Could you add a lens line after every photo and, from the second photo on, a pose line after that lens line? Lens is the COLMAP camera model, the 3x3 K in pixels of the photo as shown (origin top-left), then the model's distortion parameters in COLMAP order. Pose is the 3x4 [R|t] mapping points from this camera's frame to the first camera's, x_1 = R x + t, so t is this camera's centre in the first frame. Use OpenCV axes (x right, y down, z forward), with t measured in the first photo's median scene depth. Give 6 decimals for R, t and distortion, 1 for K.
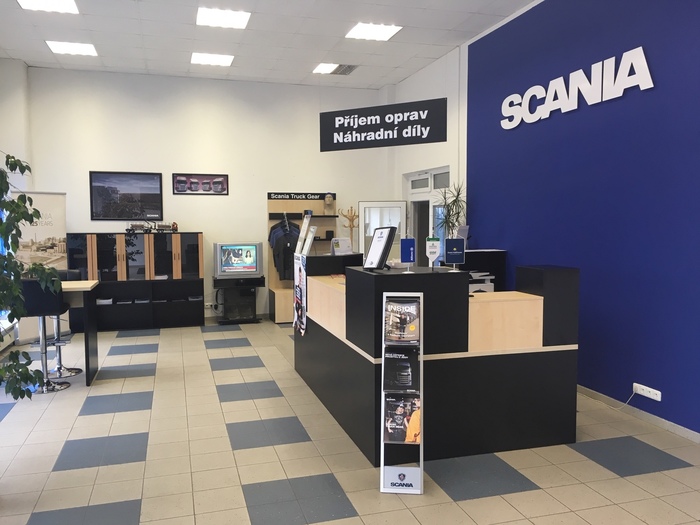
lens RADIAL K [[594.4, 0, 349.6], [0, 594.4, 264.6], [0, 0, 1]] dist [-0.068276, -0.013815]
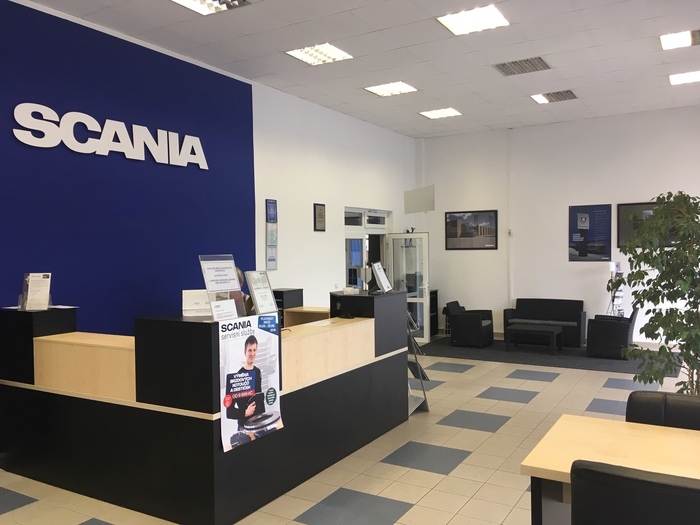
lens RADIAL K [[594.4, 0, 349.2], [0, 594.4, 259.9], [0, 0, 1]] dist [-0.068276, -0.013815]
pose [[-0.686110, 0.012360, 0.727393, -0.695569], [0.076500, 0.995538, 0.055241, -0.114500], [-0.723465, 0.093547, -0.683994, 1.529848]]
